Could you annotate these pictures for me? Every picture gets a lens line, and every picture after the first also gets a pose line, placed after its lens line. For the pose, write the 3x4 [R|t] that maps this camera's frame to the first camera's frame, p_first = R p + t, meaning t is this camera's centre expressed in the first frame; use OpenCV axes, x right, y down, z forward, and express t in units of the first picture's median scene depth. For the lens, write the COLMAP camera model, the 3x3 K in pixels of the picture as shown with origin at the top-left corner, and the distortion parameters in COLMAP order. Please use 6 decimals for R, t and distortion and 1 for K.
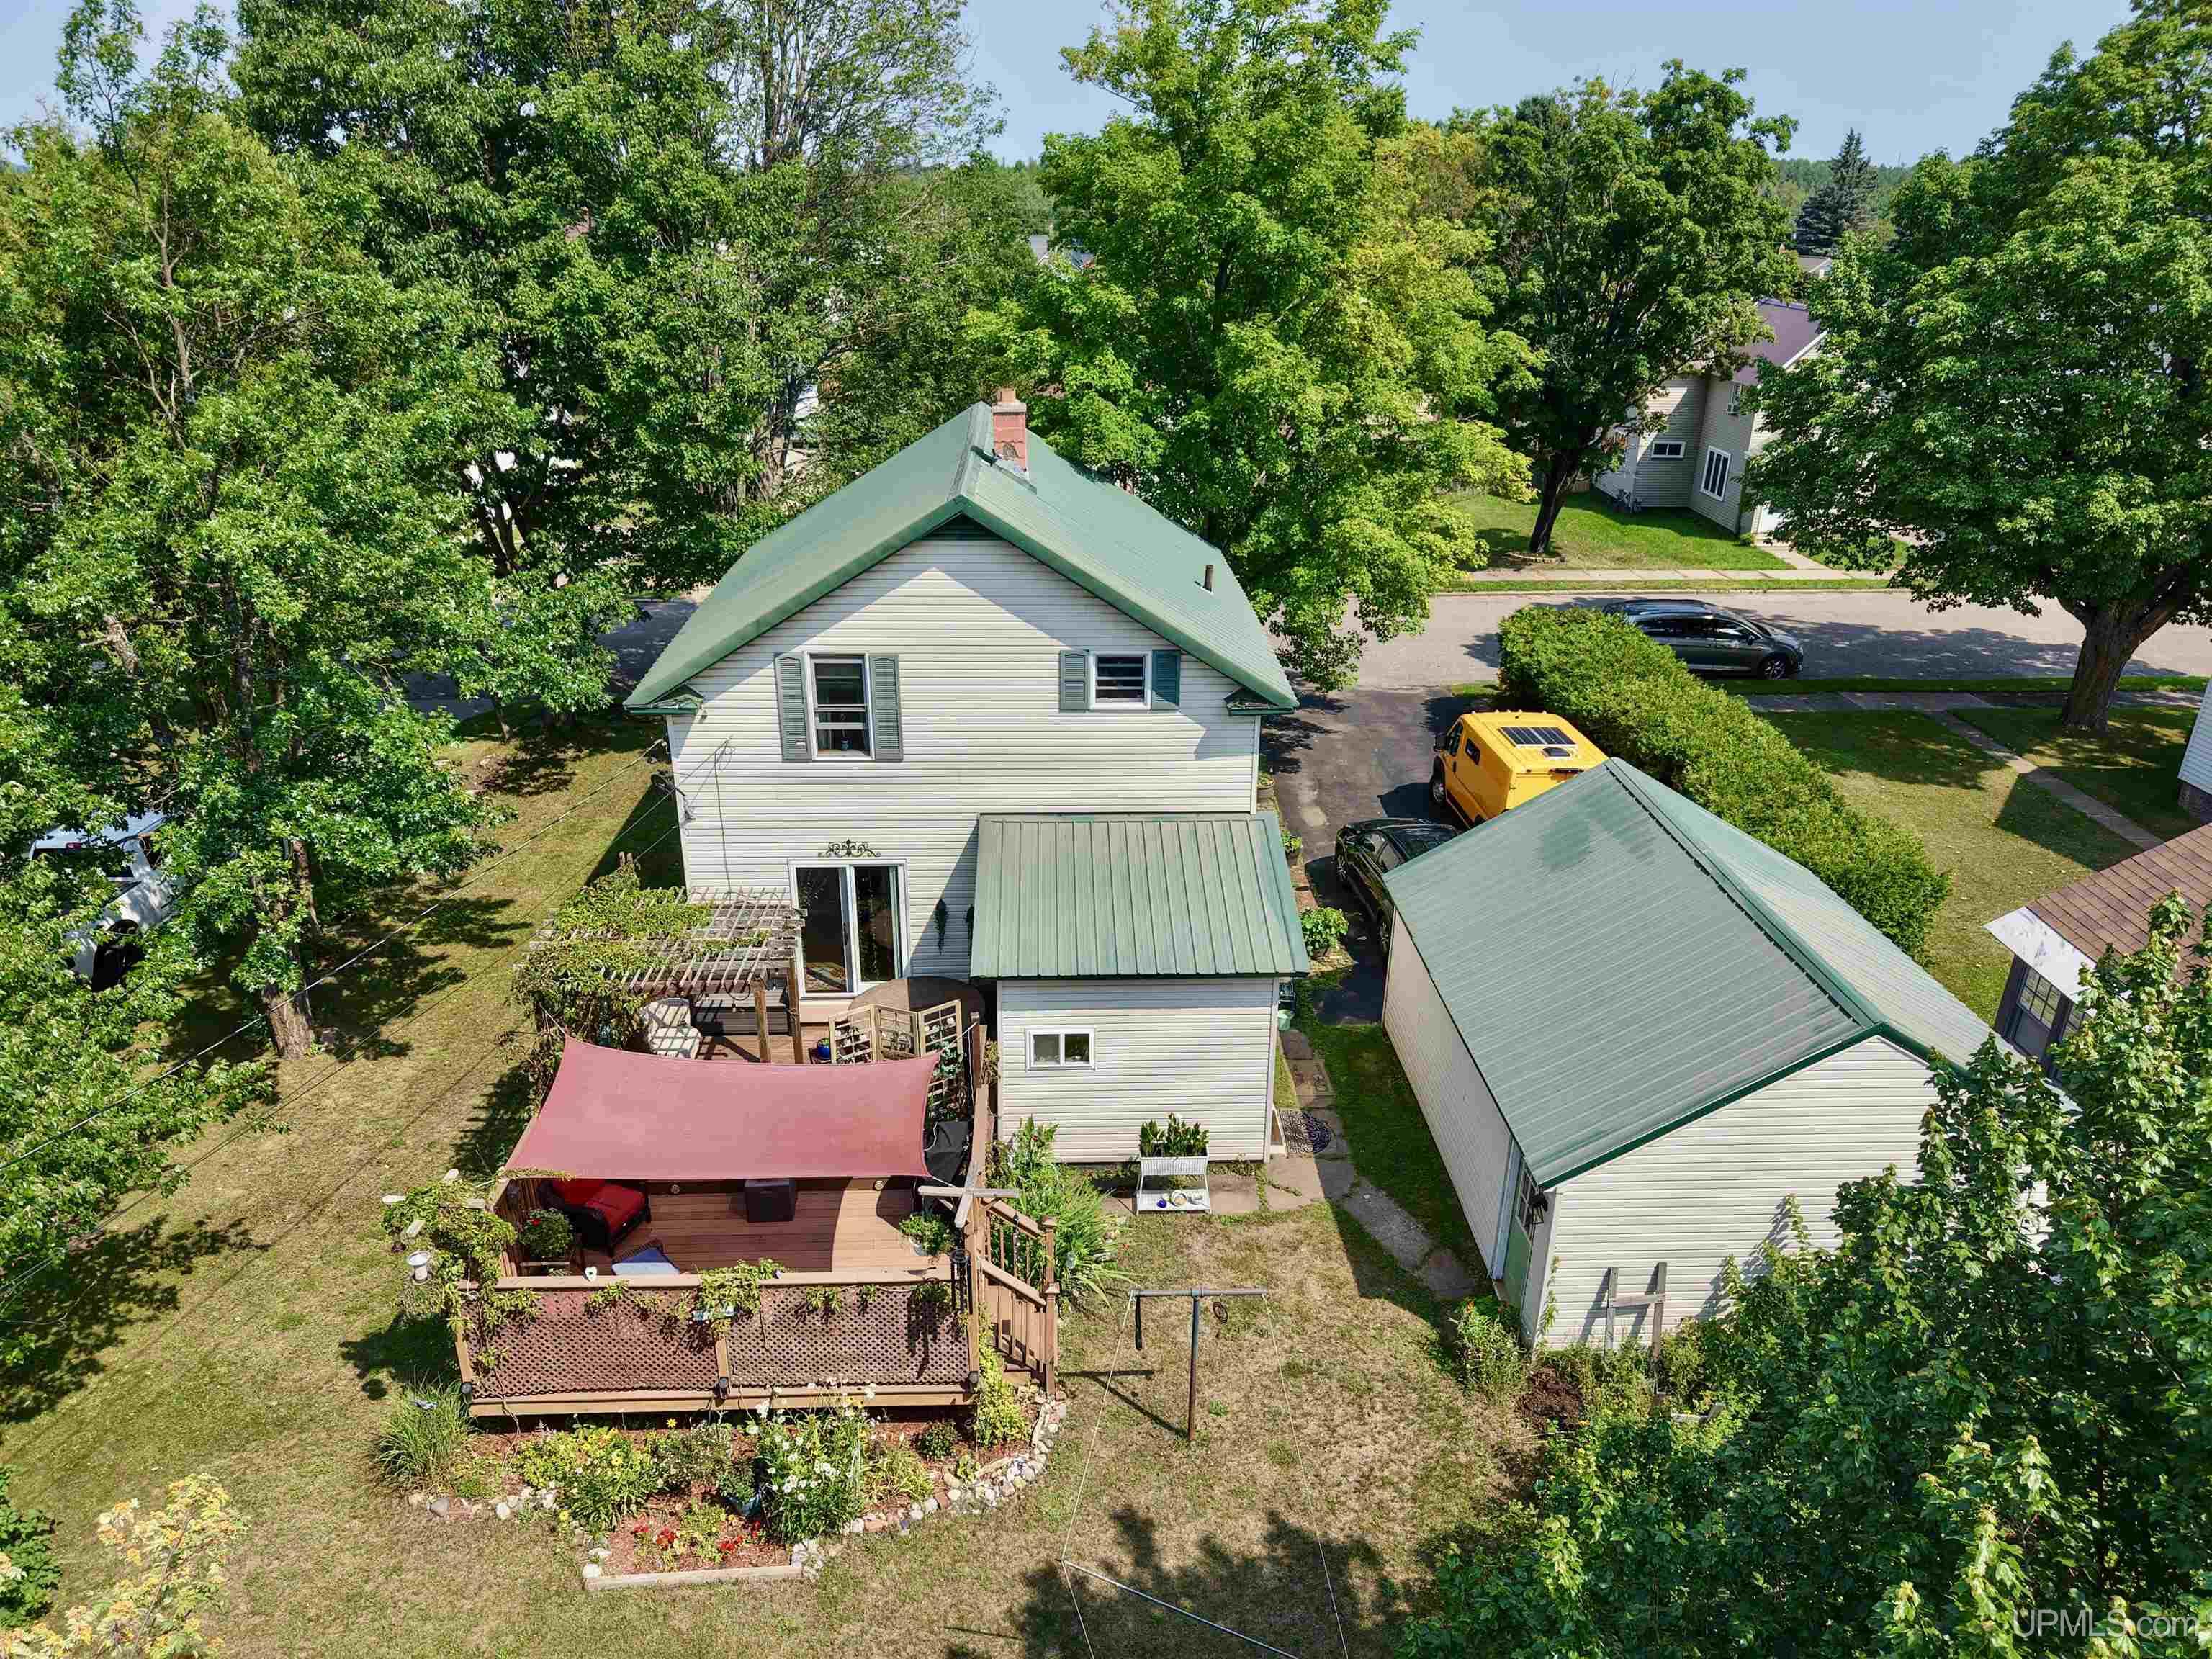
lens RADIAL K [[1472.7, 0, 1106.0], [0, 1472.7, 829.5], [0, 0, 1]] dist [-0.000318, 0.000218]
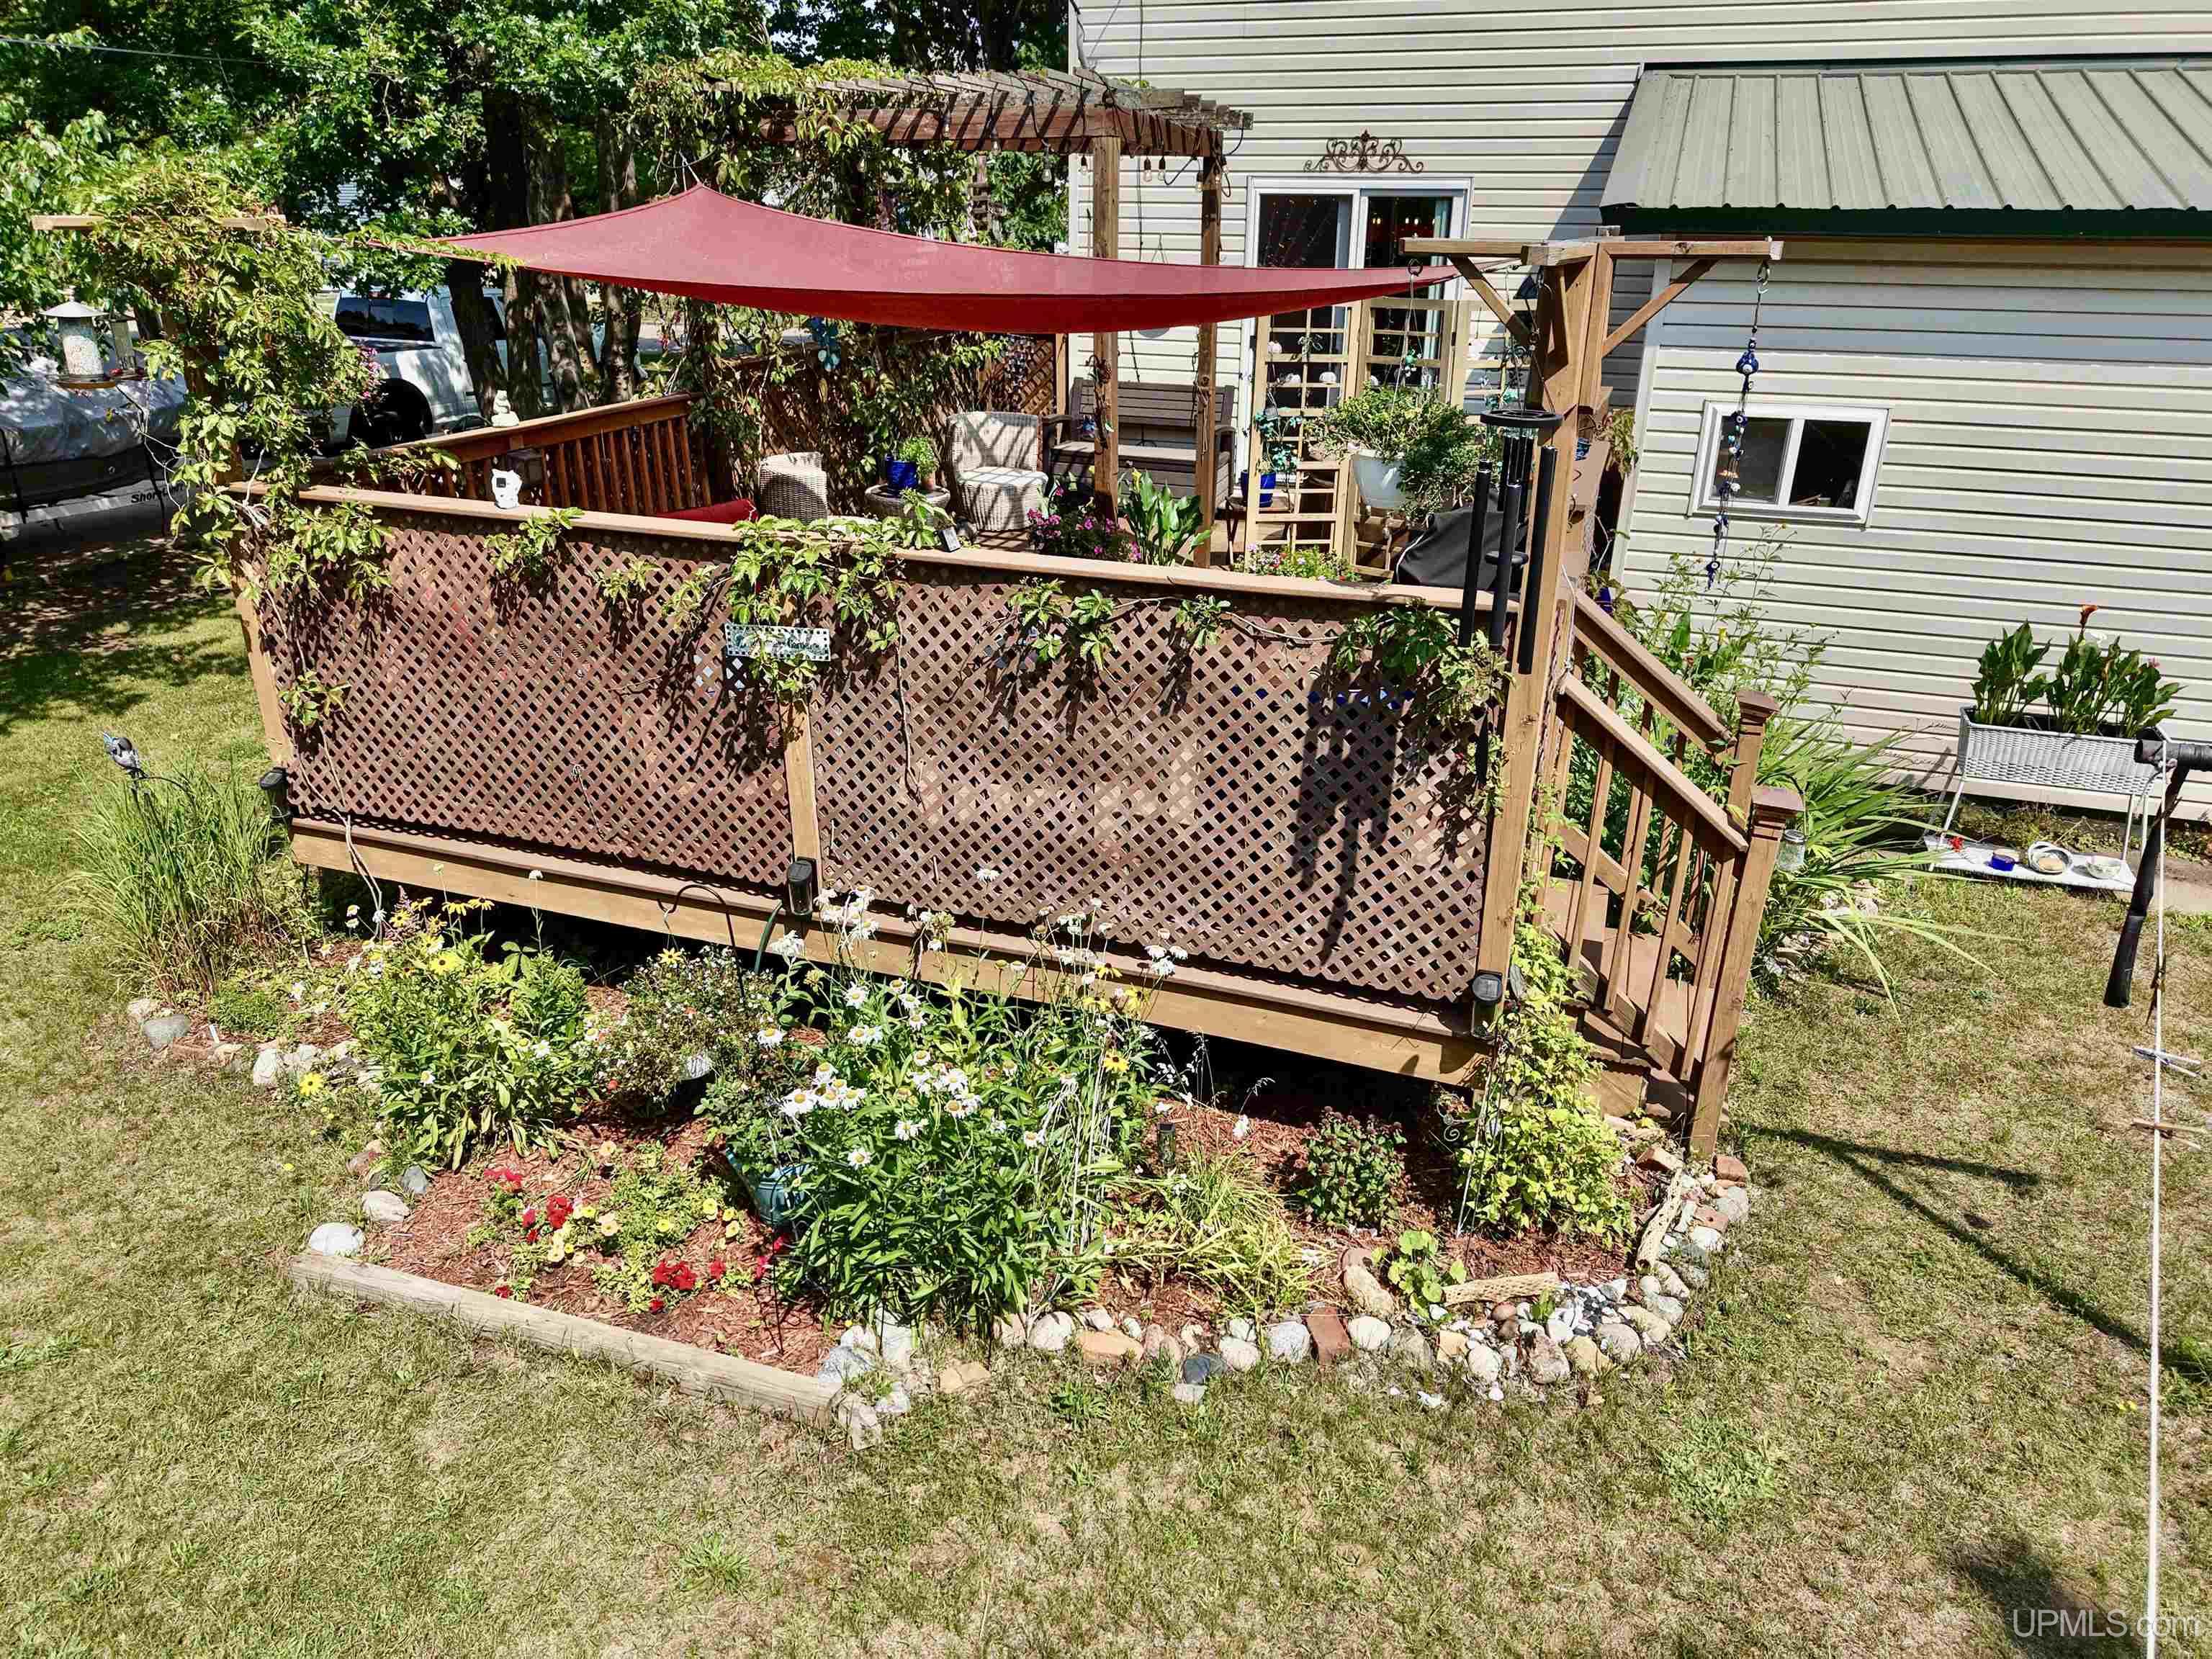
lens RADIAL K [[1472.7, 0, 1106.0], [0, 1472.7, 829.5], [0, 0, 1]] dist [-0.000318, 0.000218]
pose [[0.924247, 0.144897, -0.353230, -0.054711], [-0.148249, 0.988792, 0.017705, 0.320396], [0.351837, 0.036002, 0.935369, 0.628252]]
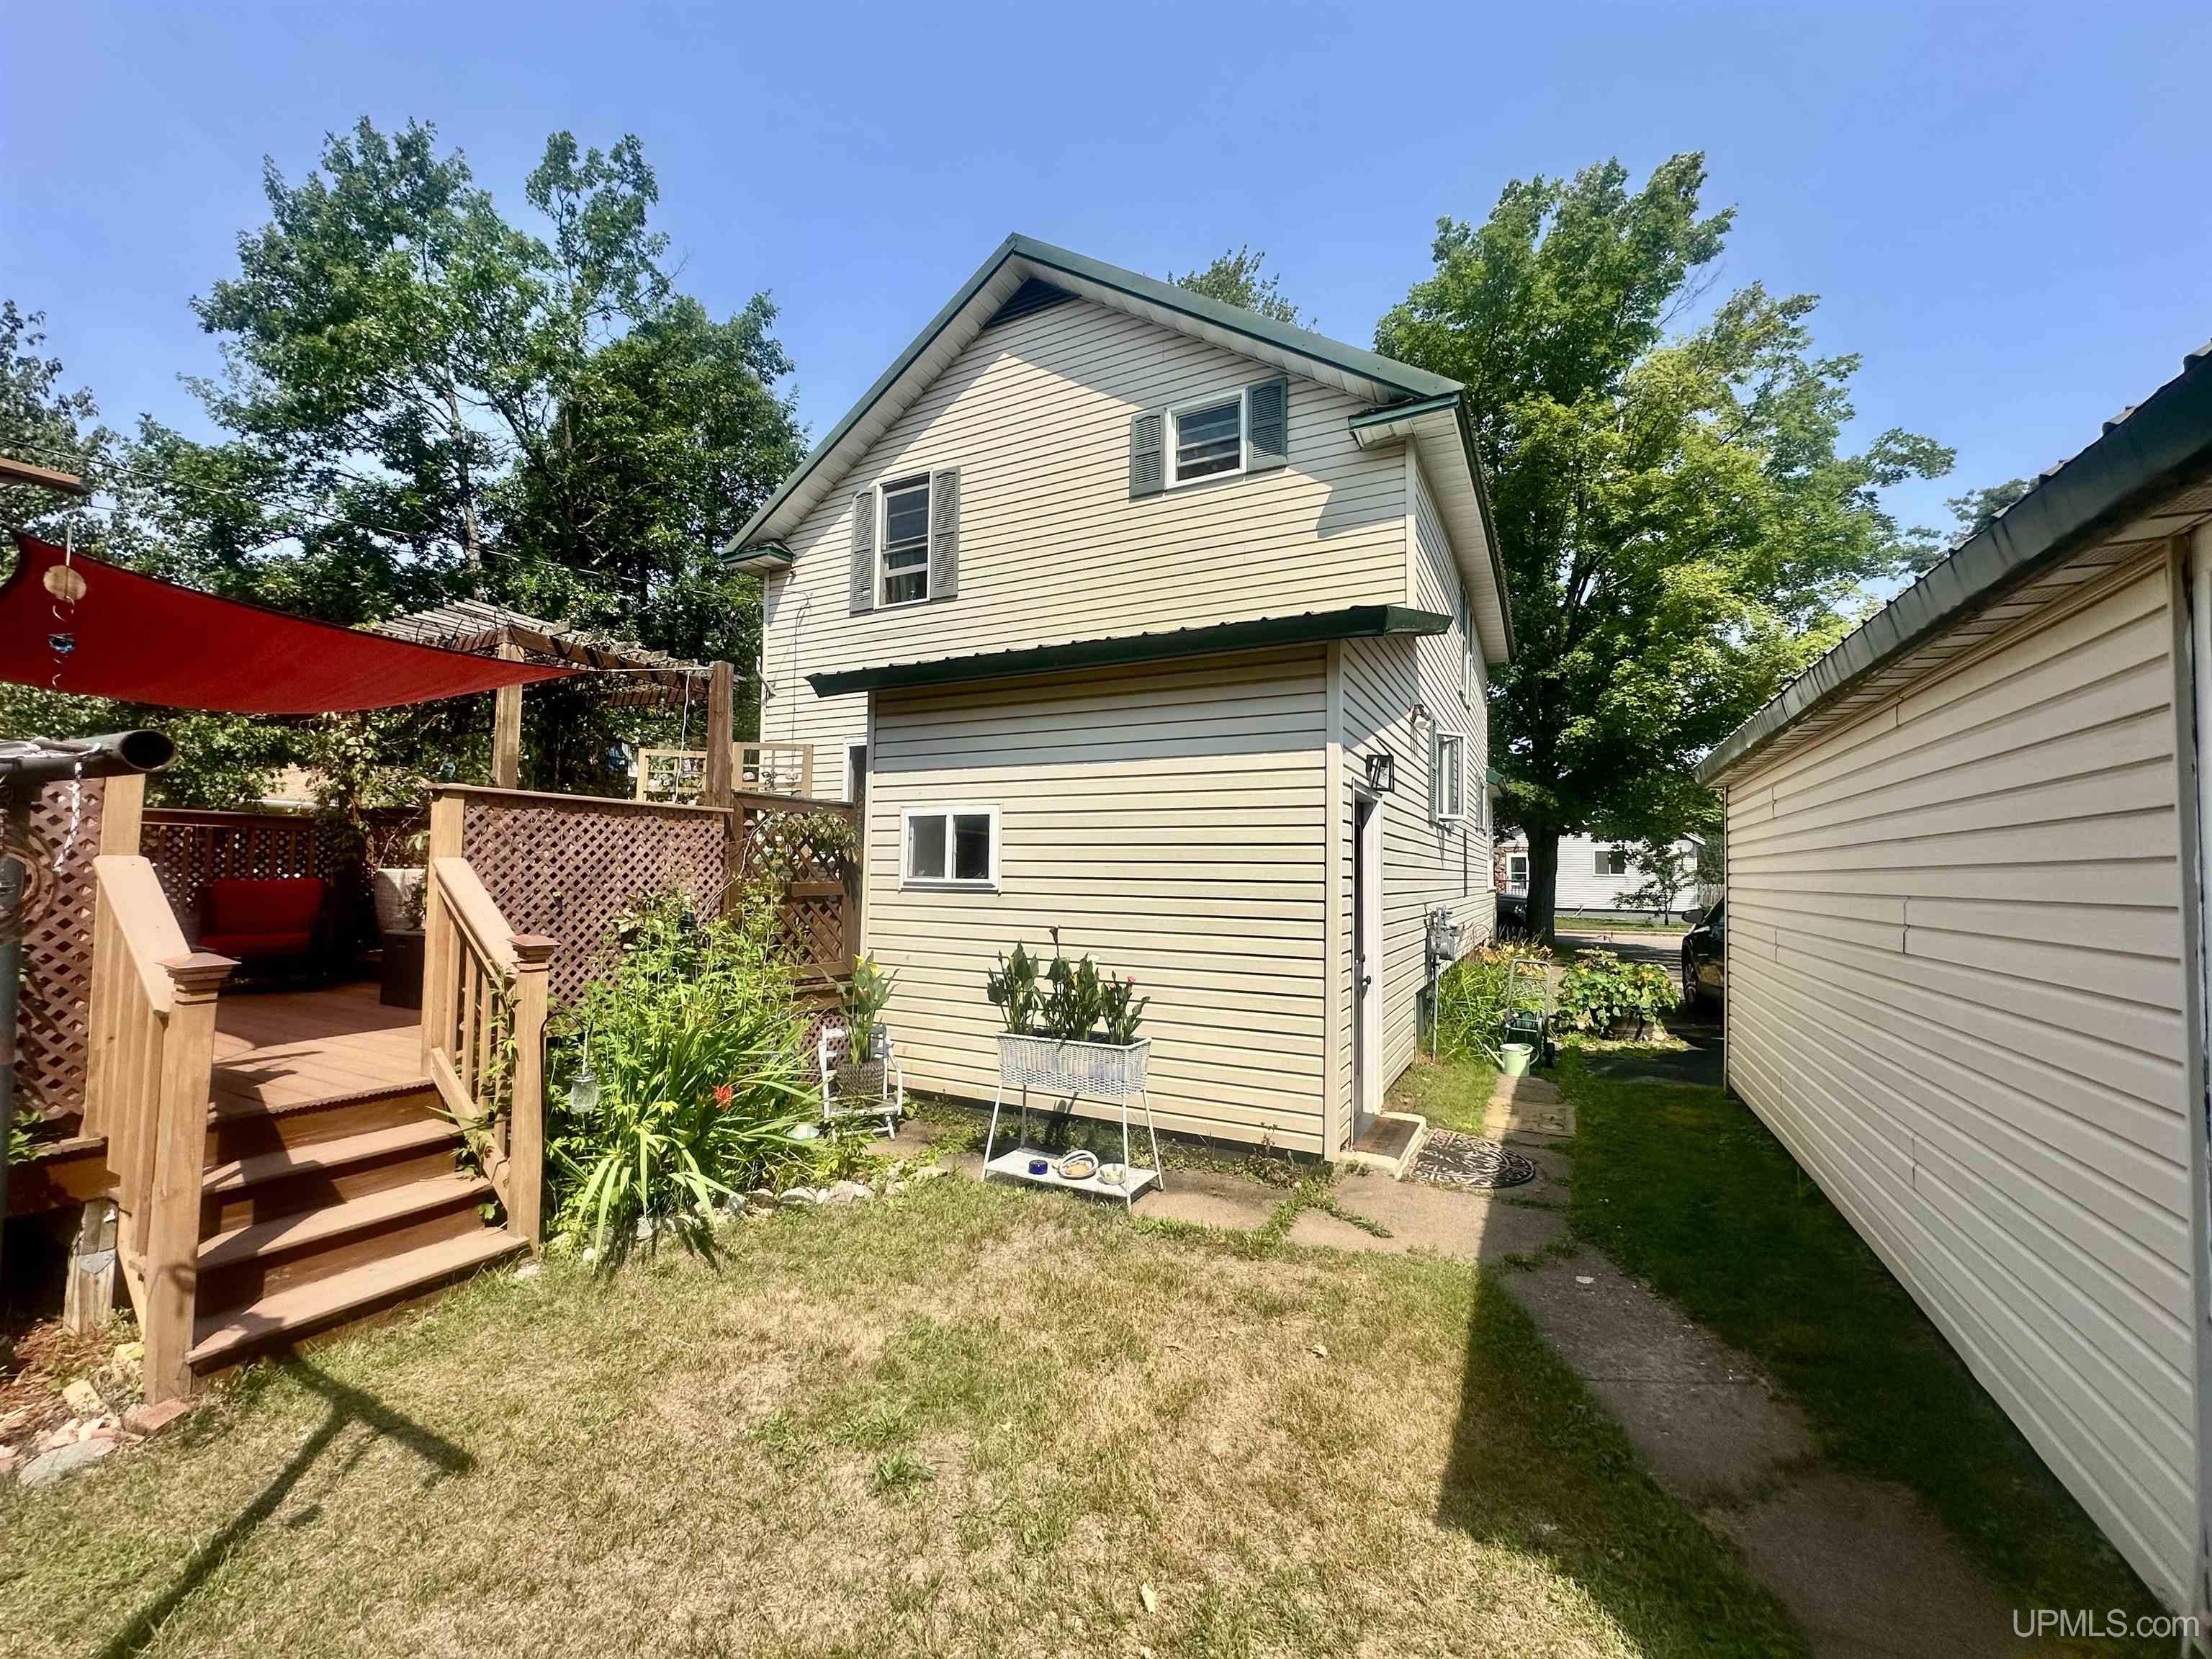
lens RADIAL K [[877.8, 0, 1101.4], [0, 877.8, 848.5], [0, 0, 1]] dist [0.000008, 0.000021]
pose [[0.862692, -0.017176, -0.505439, 0.219190], [-0.203339, 0.903300, -0.377760, 0.307565], [0.463051, 0.428666, 0.775777, 0.892945]]
